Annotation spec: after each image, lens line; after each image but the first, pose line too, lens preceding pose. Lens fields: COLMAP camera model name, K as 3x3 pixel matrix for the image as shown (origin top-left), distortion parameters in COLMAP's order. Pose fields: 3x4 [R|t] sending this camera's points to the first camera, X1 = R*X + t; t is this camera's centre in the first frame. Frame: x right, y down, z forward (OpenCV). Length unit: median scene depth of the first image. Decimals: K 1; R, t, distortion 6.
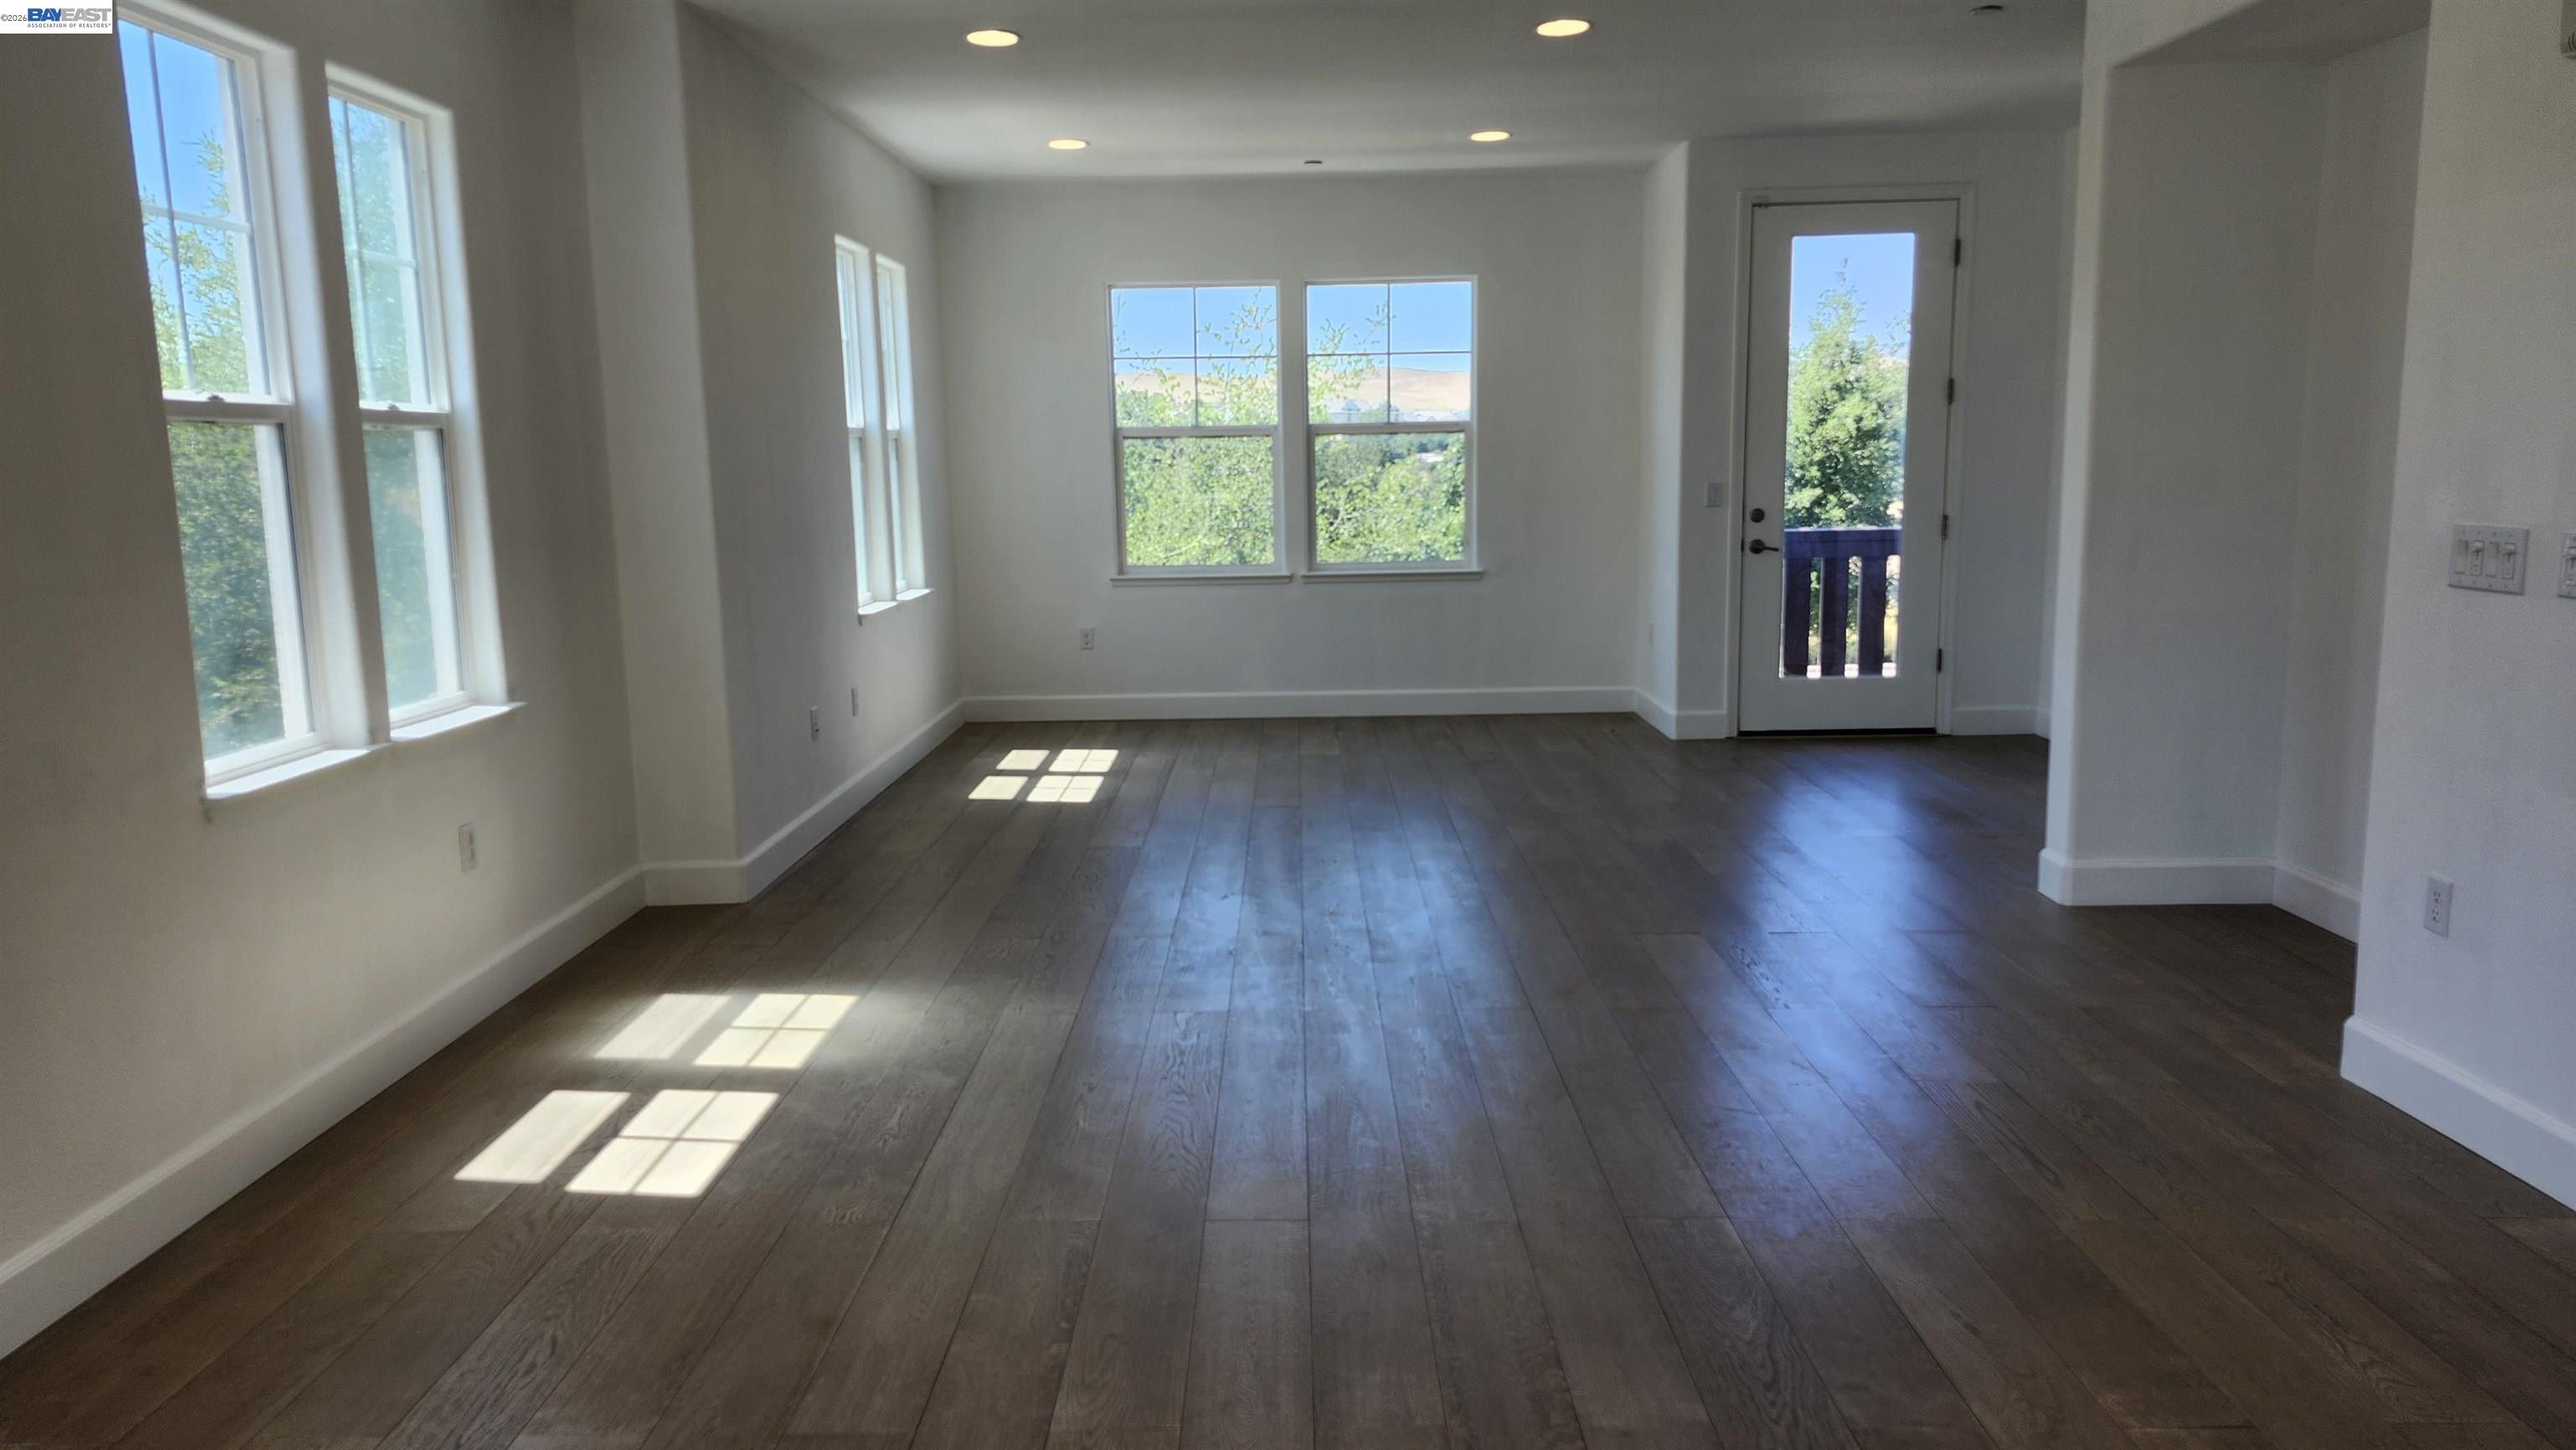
lens RADIAL K [[1780.8, 0, 1269.0], [0, 1780.8, 720.6], [0, 0, 1]] dist [0.133124, -0.199847]
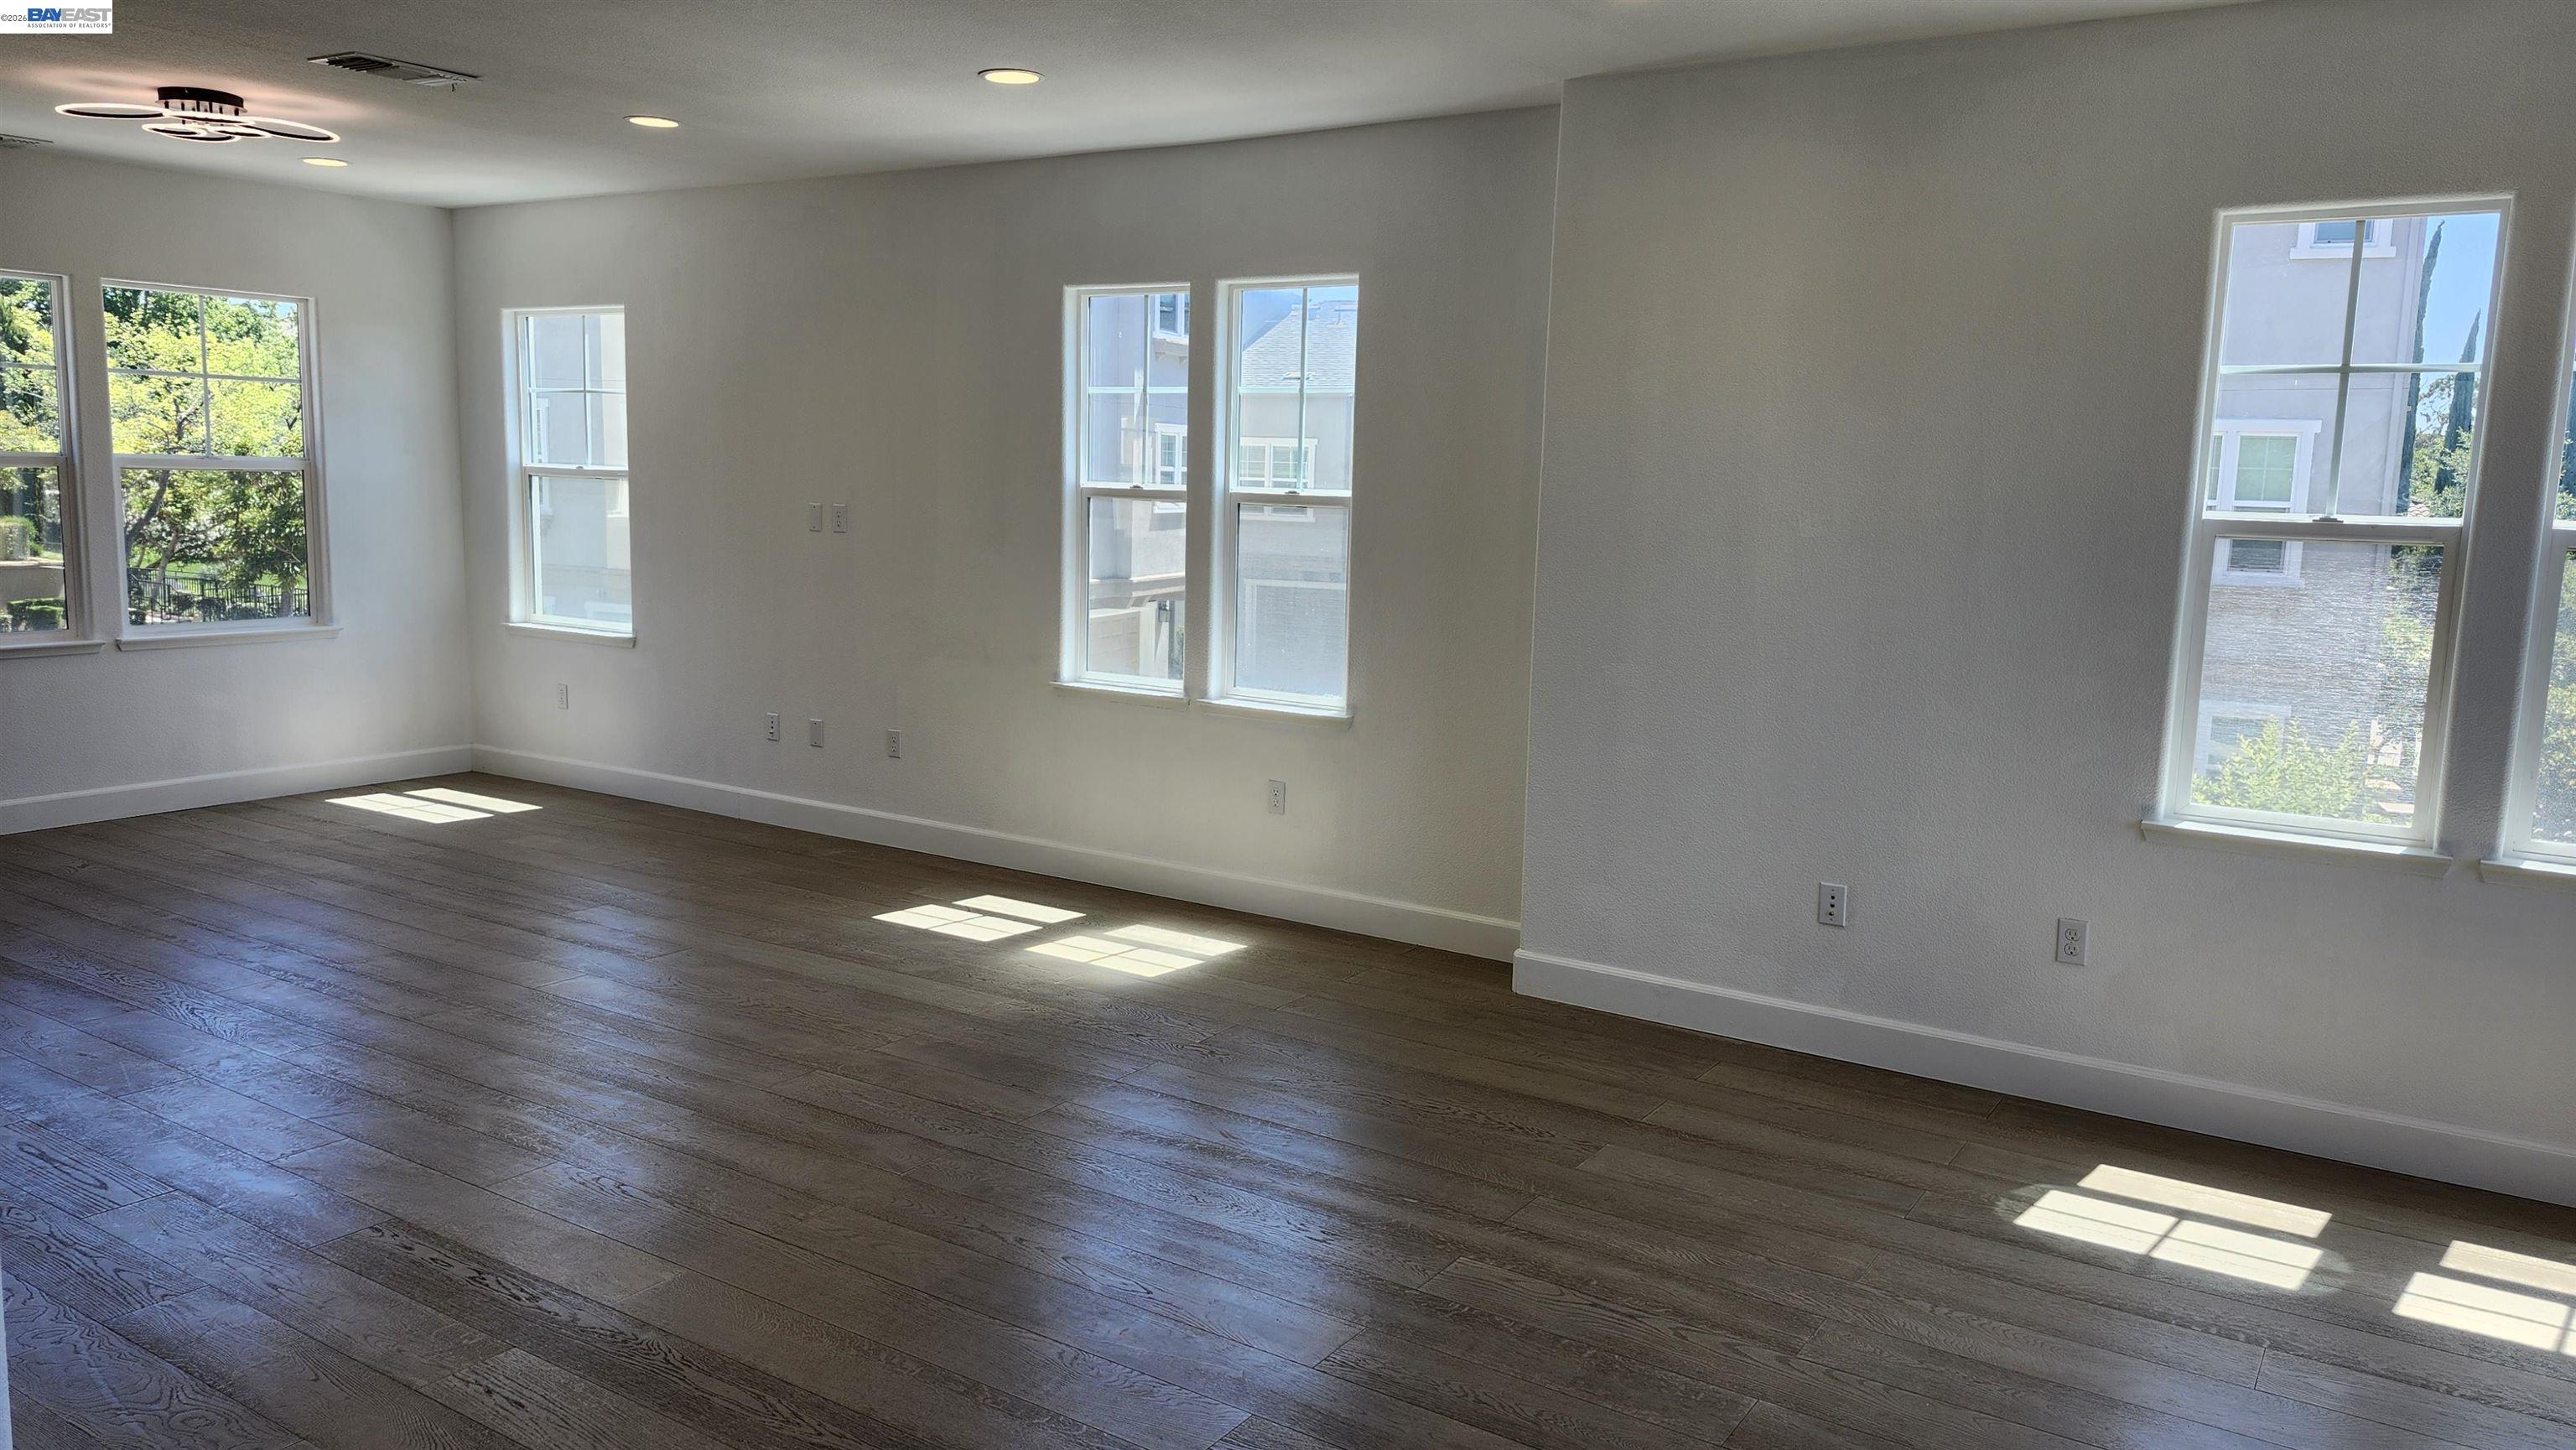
lens RADIAL K [[1780.8, 0, 1269.0], [0, 1780.8, 720.6], [0, 0, 1]] dist [0.133124, -0.199847]
pose [[-0.541862, 0.115101, -0.832549, 0.816593], [-0.142769, 0.963576, 0.226136, -0.345493], [0.828253, 0.241397, -0.505692, 1.896929]]
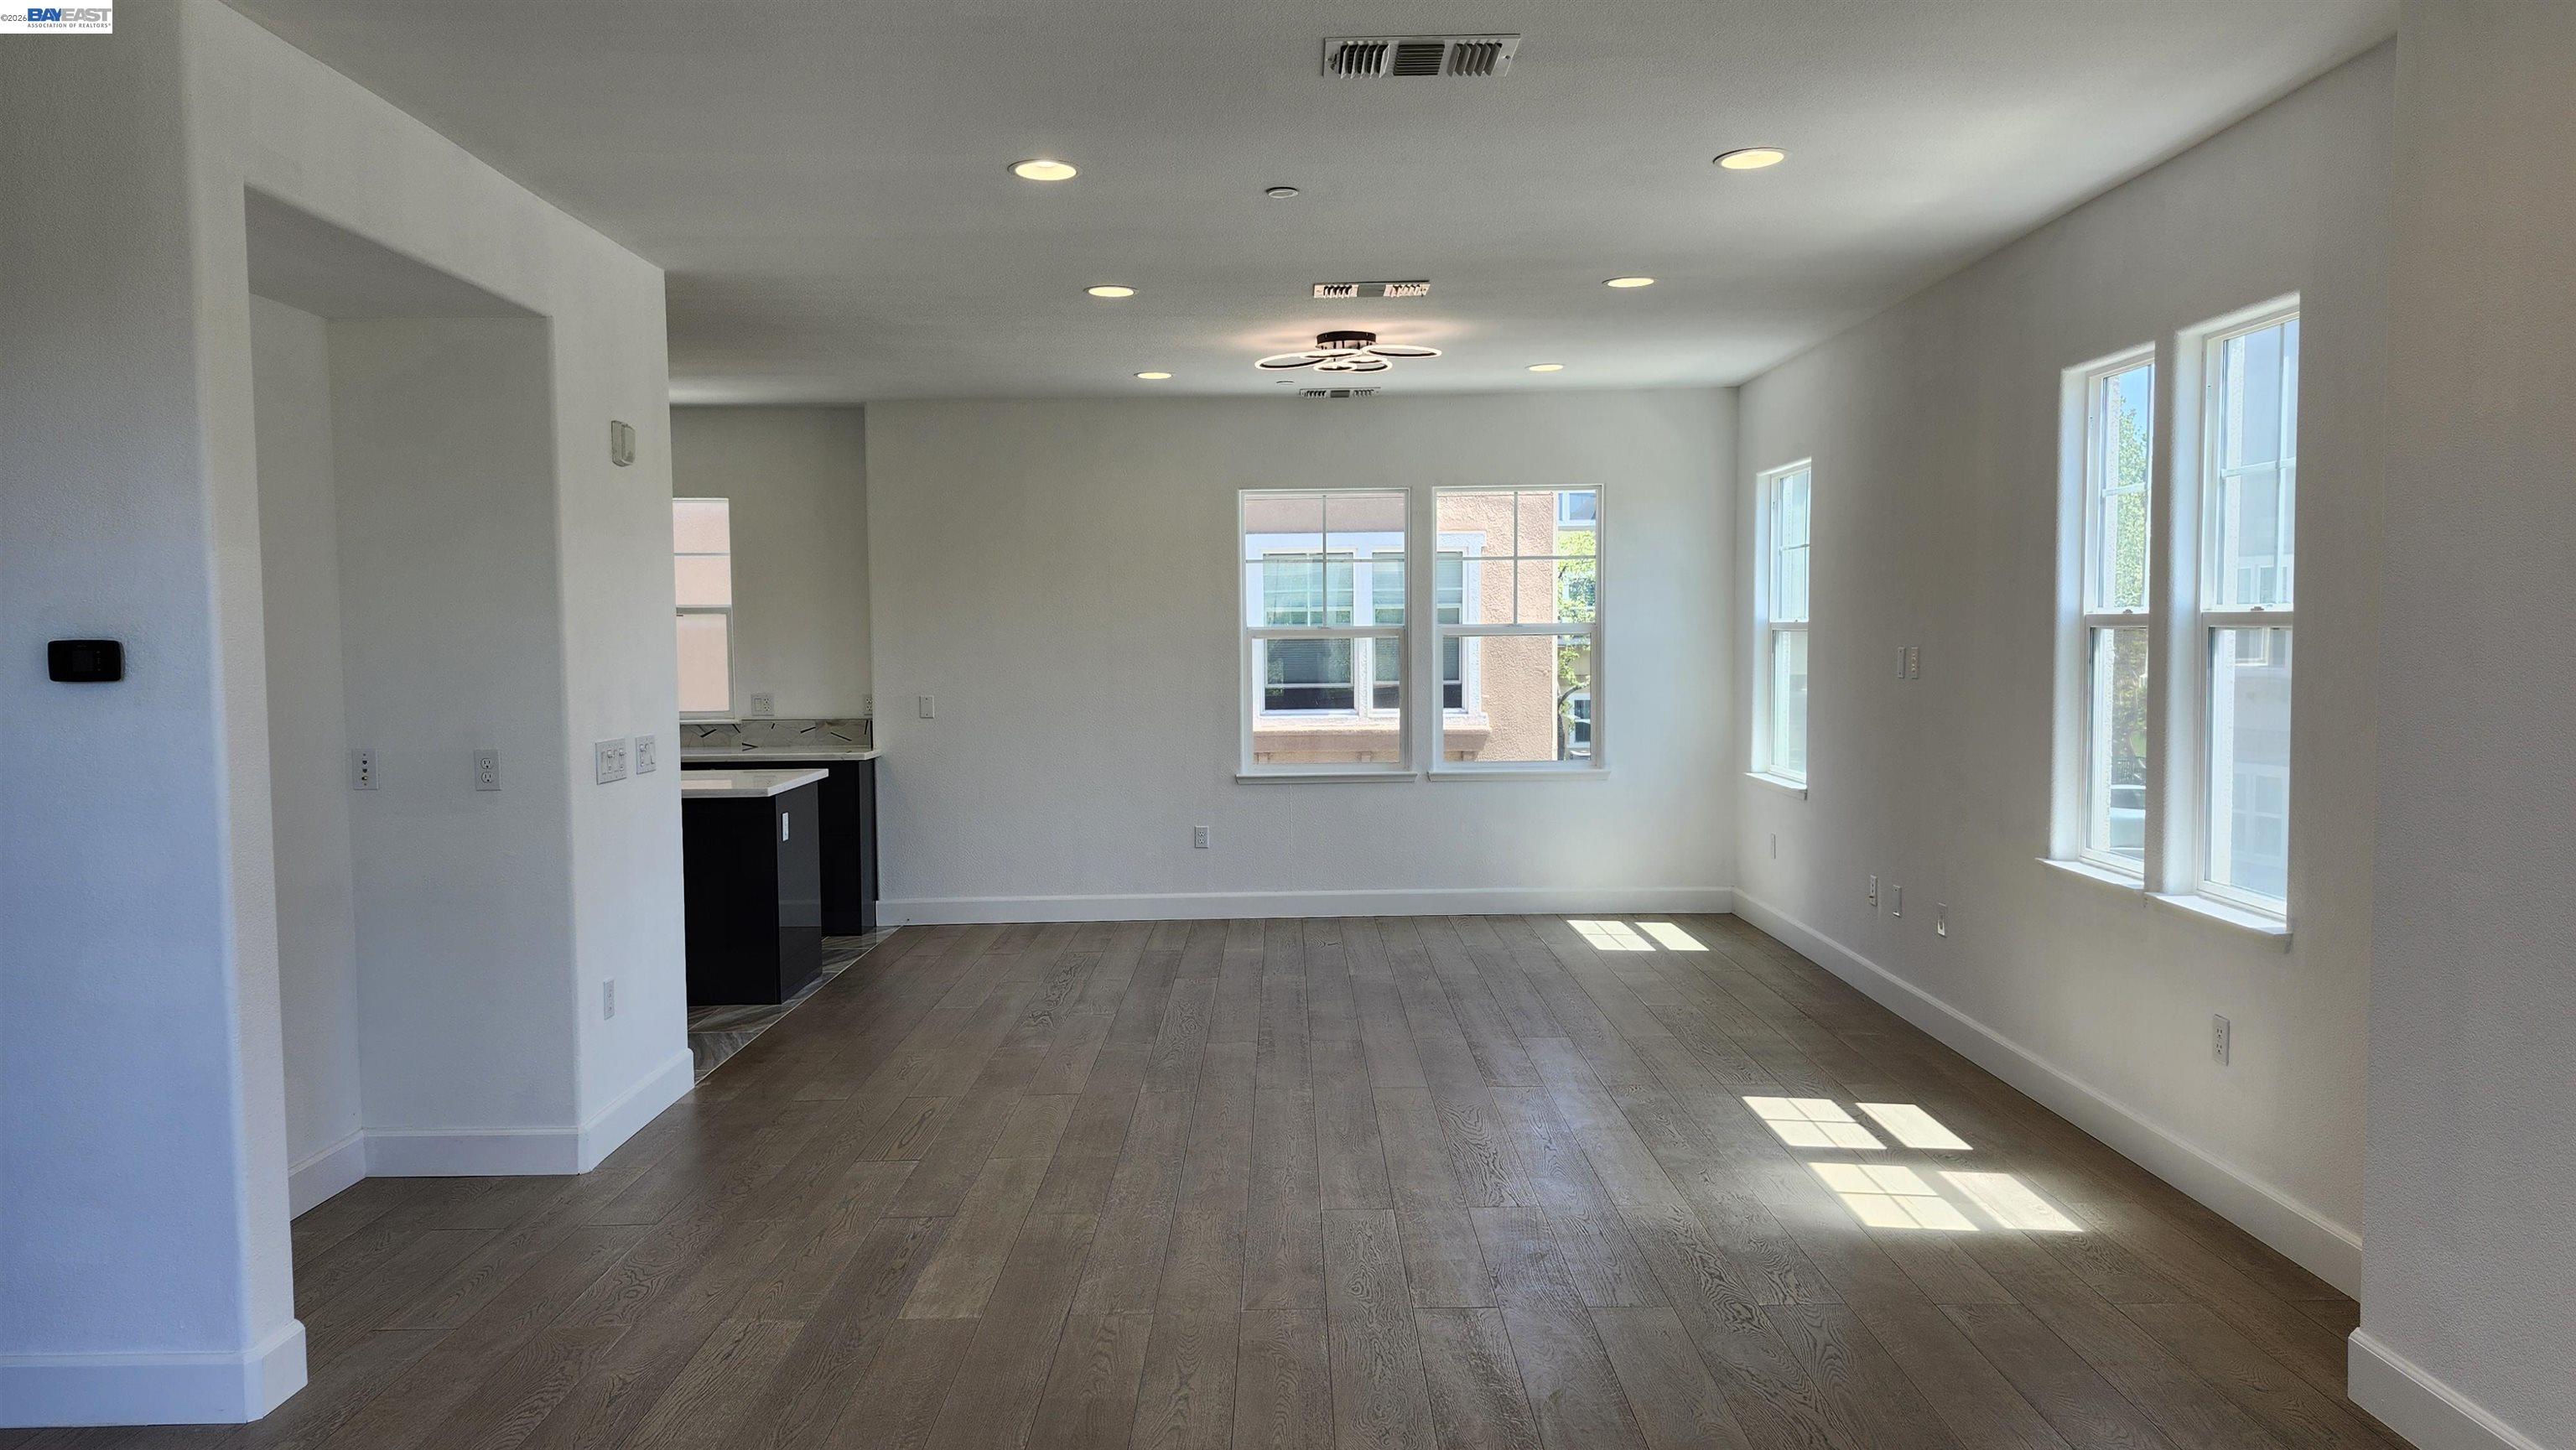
lens RADIAL K [[1780.8, 0, 1269.0], [0, 1780.8, 720.6], [0, 0, 1]] dist [0.133124, -0.199847]
pose [[-0.999631, 0.026925, -0.003461, 0.098494], [0.025710, 0.979936, 0.197649, -0.357350], [0.008713, 0.197488, -0.980267, 2.186060]]
